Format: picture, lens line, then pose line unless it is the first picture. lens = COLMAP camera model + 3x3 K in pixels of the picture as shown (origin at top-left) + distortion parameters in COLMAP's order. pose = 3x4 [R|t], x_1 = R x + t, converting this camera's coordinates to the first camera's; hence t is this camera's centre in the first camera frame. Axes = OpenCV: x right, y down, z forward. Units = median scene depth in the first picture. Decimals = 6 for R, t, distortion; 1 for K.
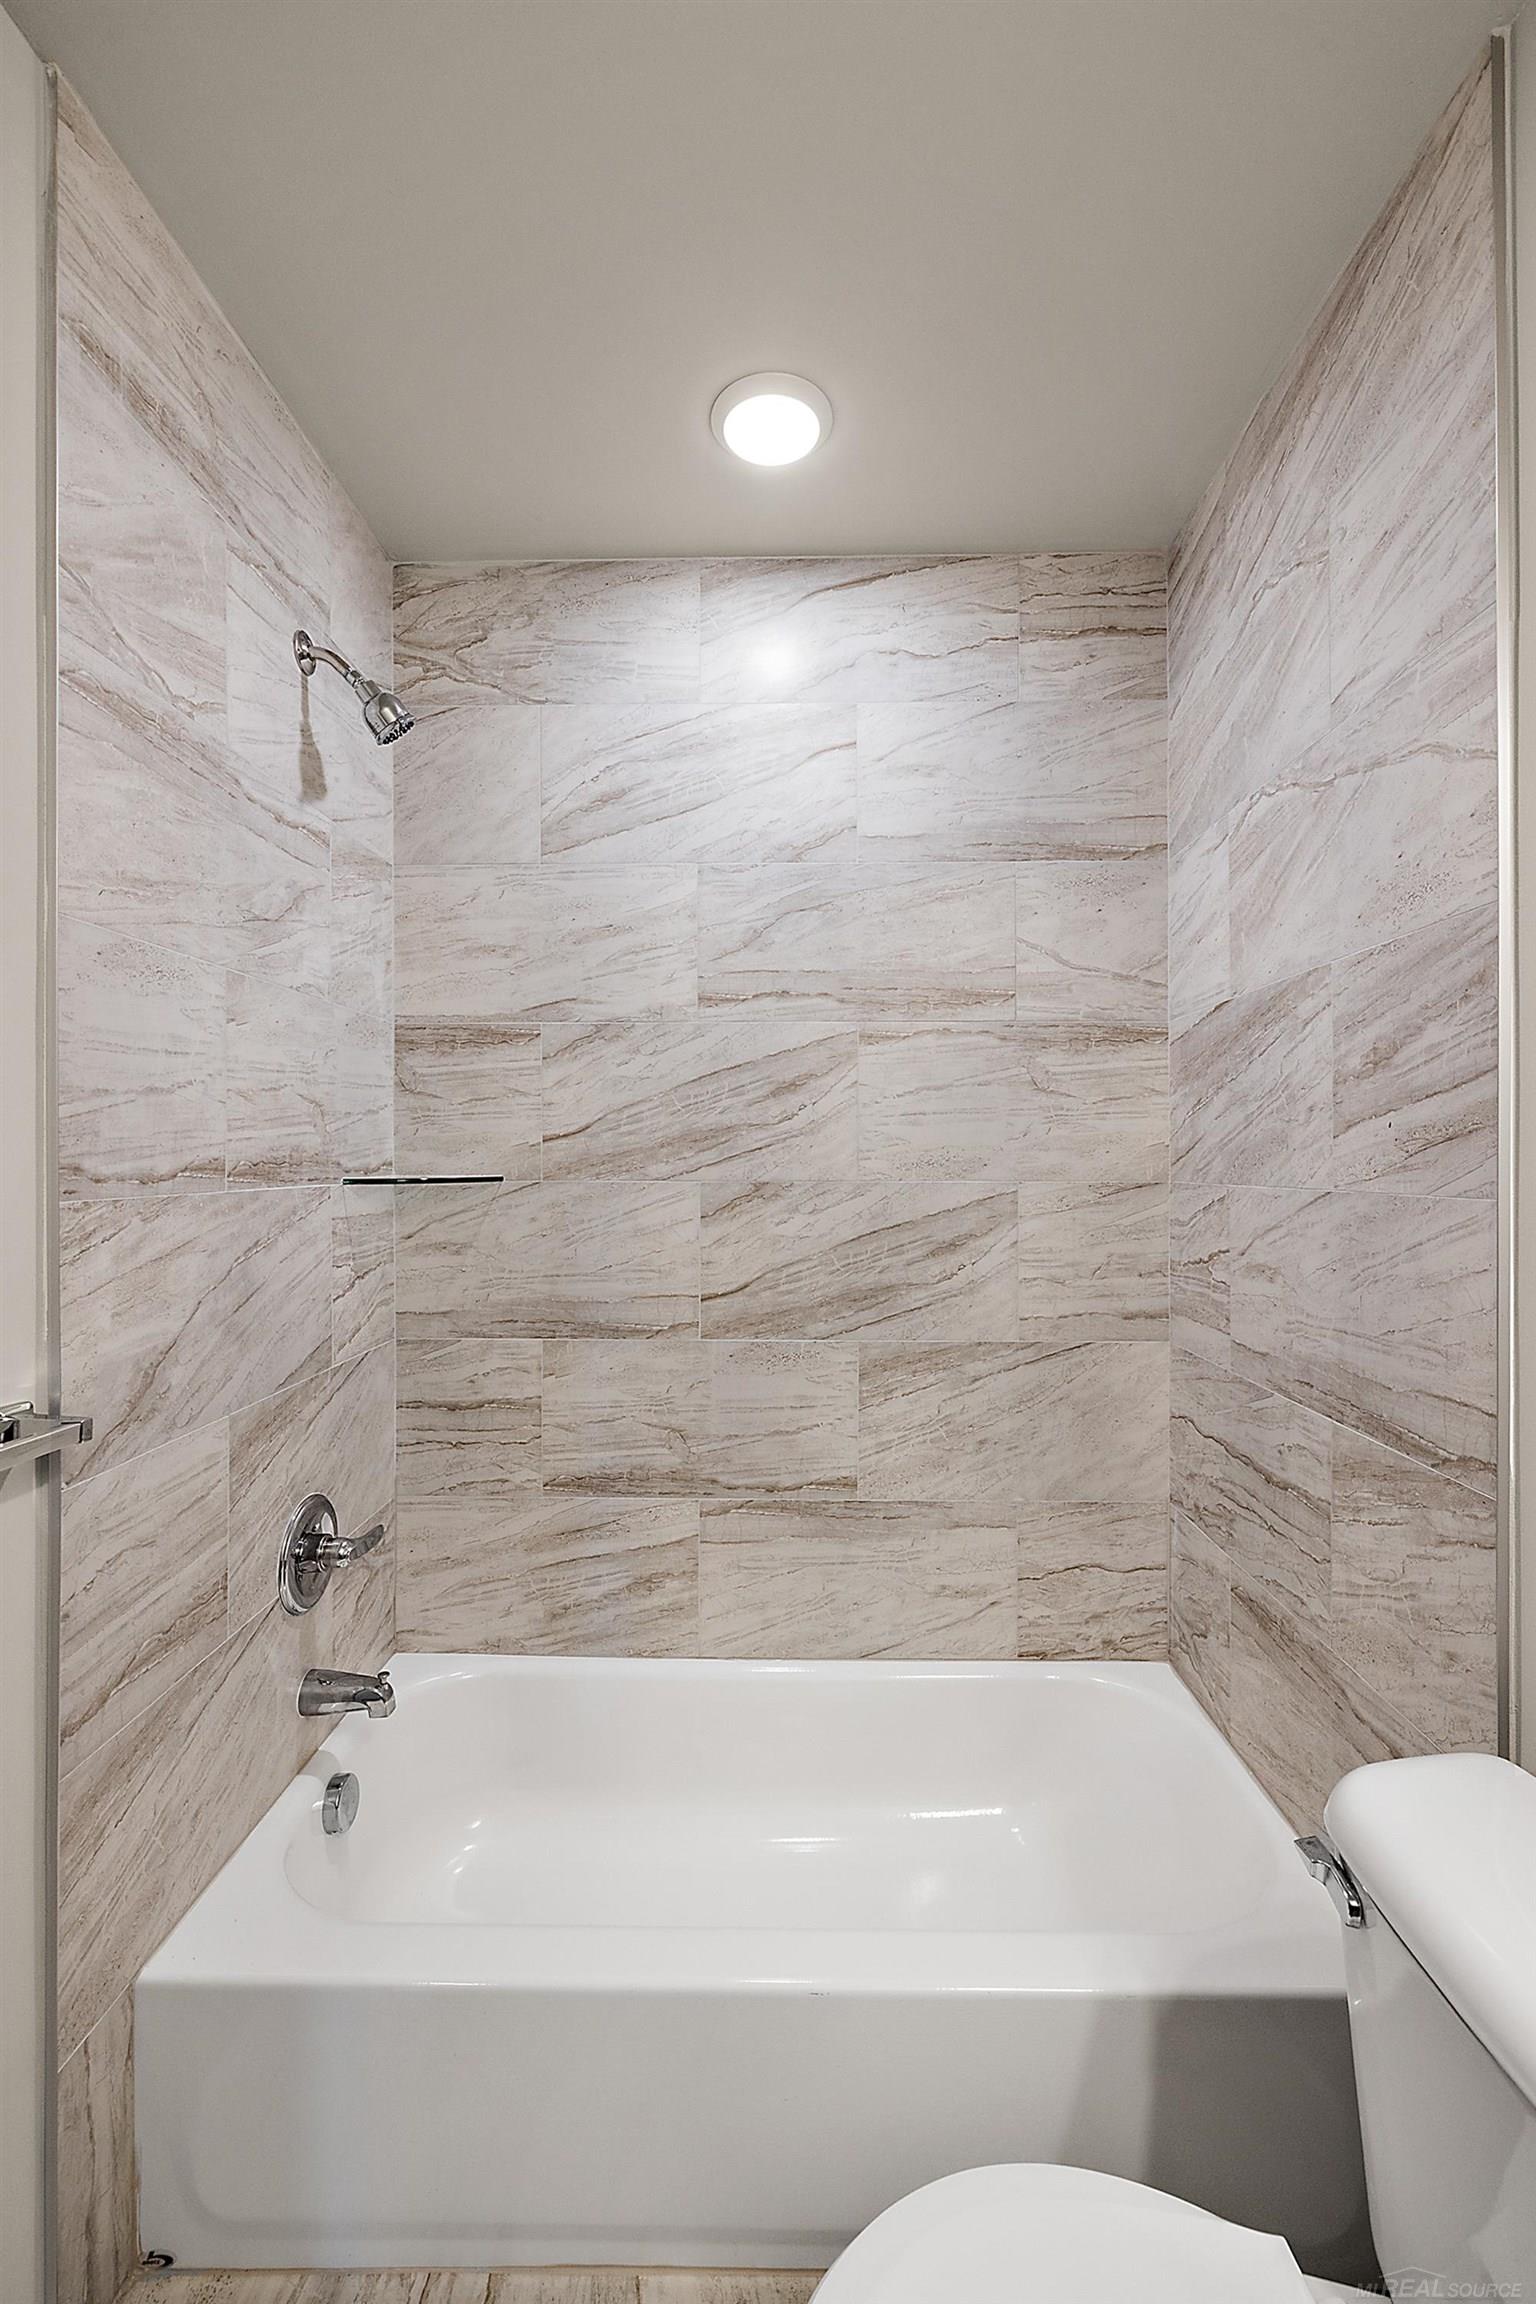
lens RADIAL K [[982.1, 0, 773.8], [0, 982.1, 1152.6], [0, 0, 1]] dist [-0.000922, 0.000632]
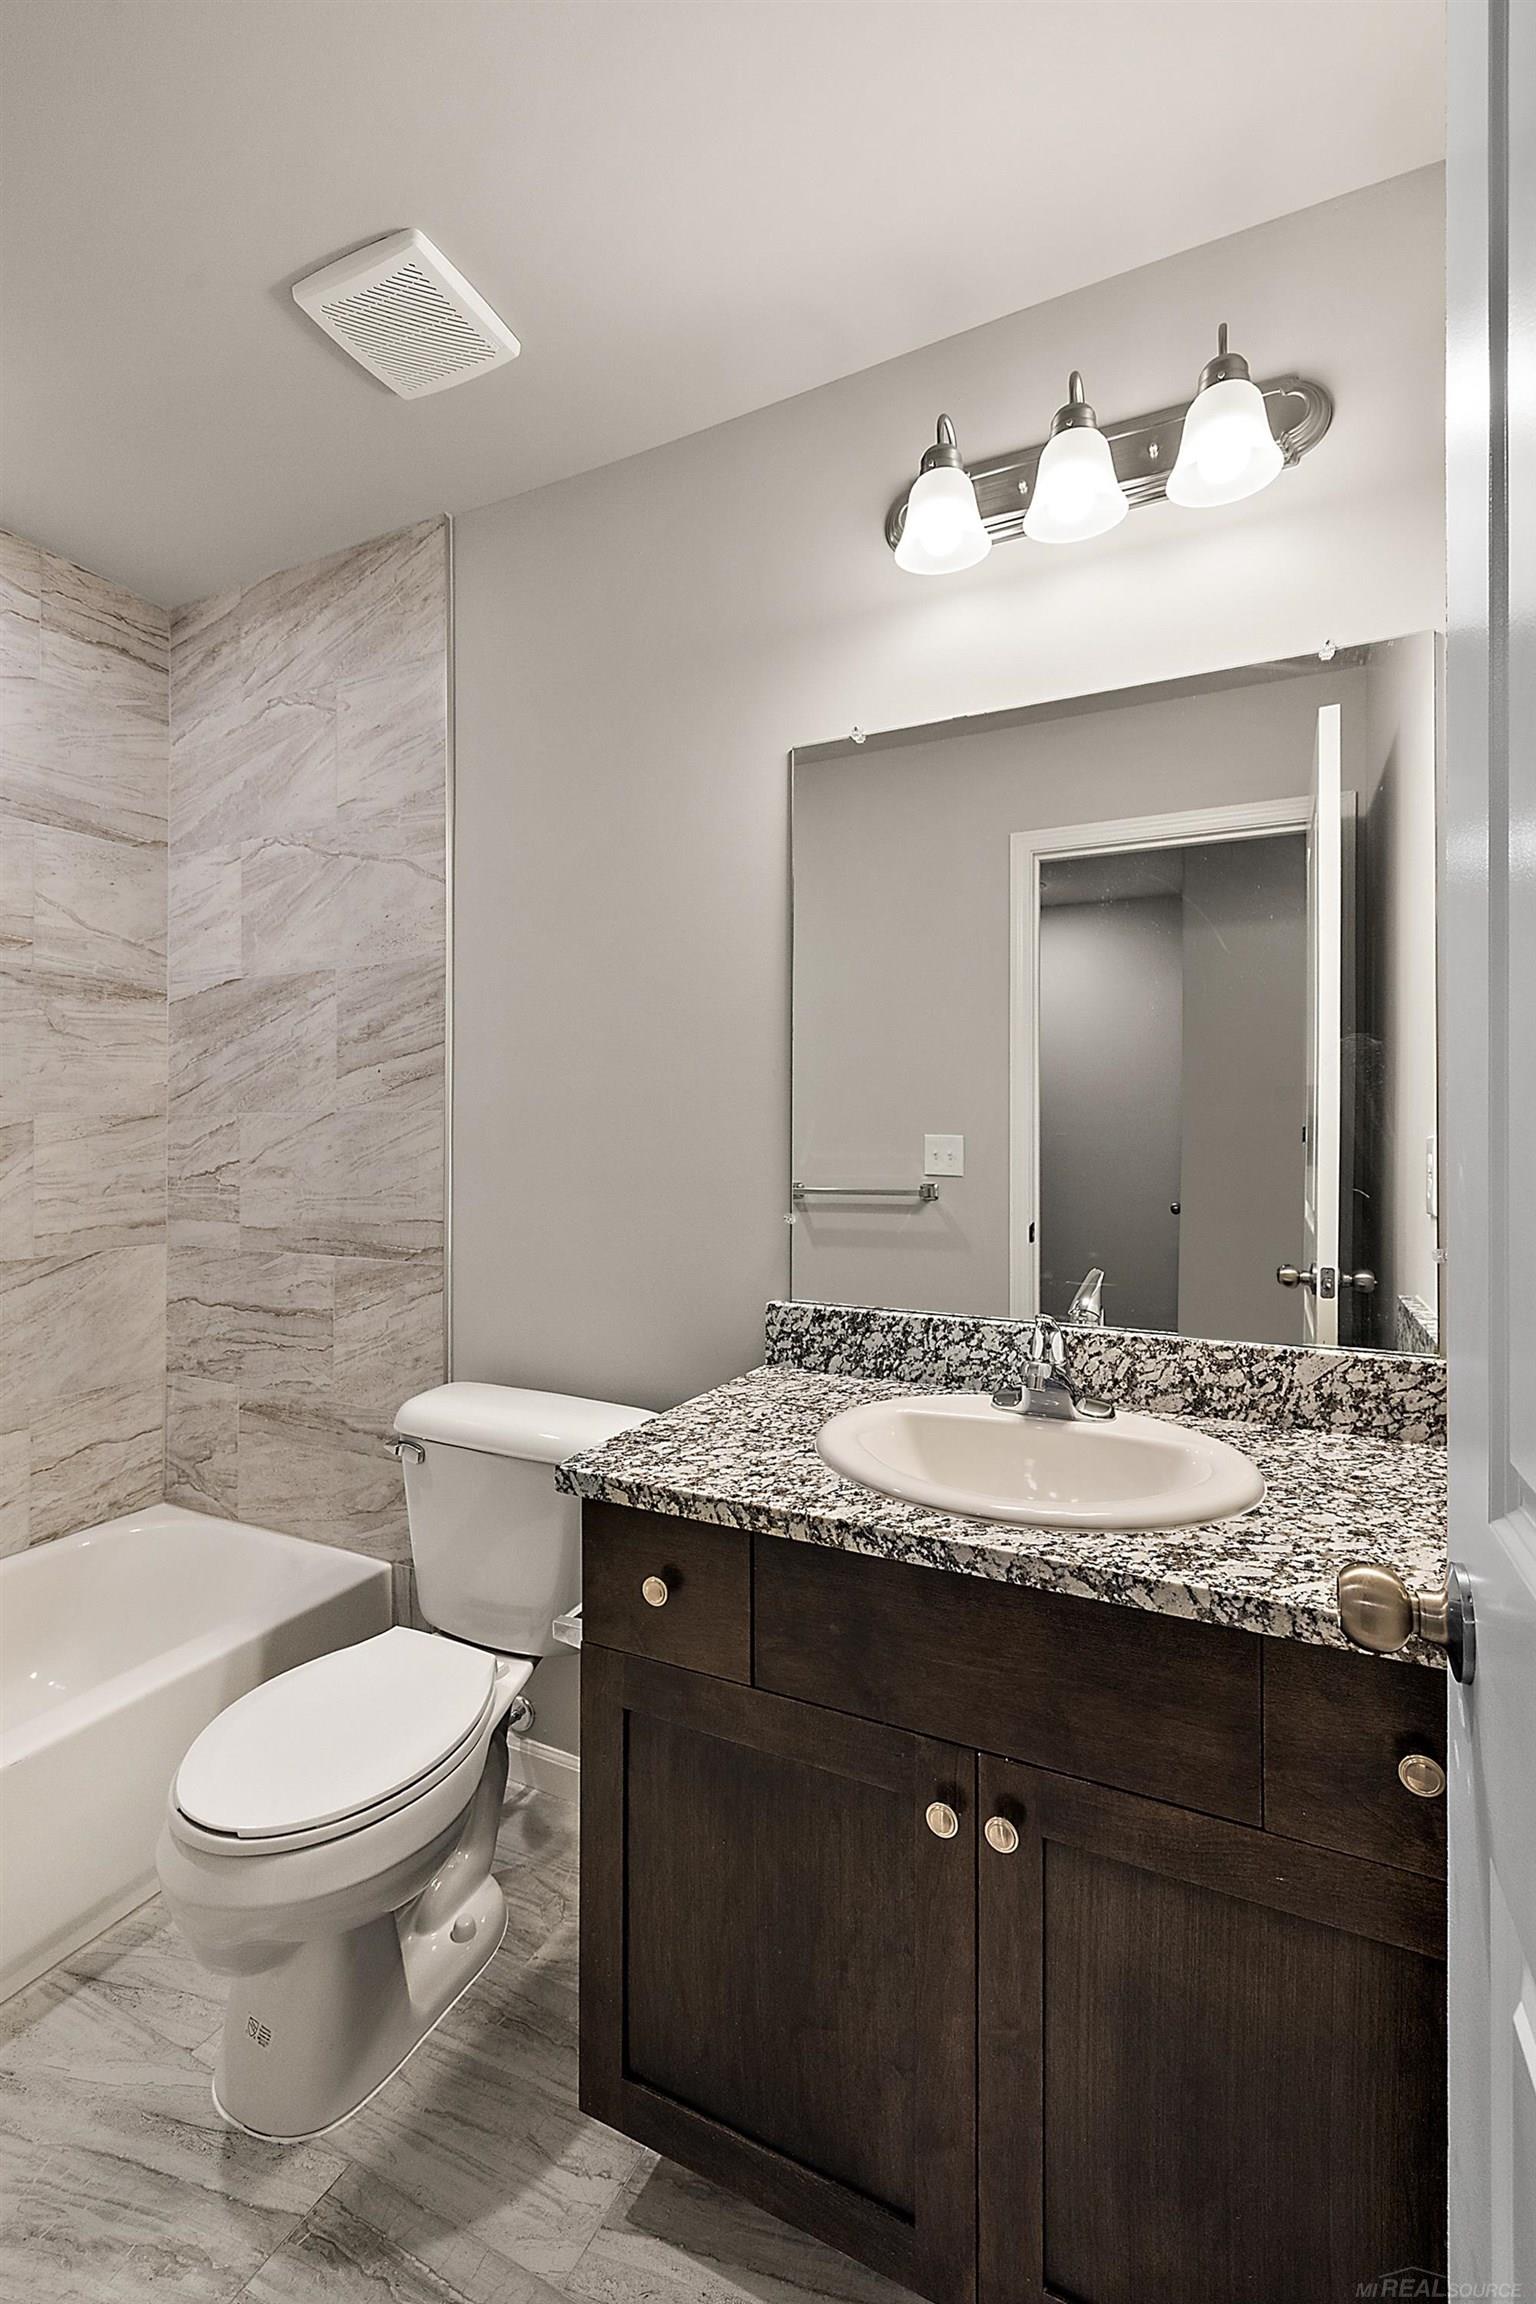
lens RADIAL K [[982.1, 0, 773.8], [0, 982.1, 1152.6], [0, 0, 1]] dist [-0.000922, 0.000632]
pose [[0.413362, -0.022082, 0.910299, -0.434739], [-0.003791, 0.999656, 0.025971, 0.044863], [-0.910559, -0.014187, 0.413136, -0.227200]]
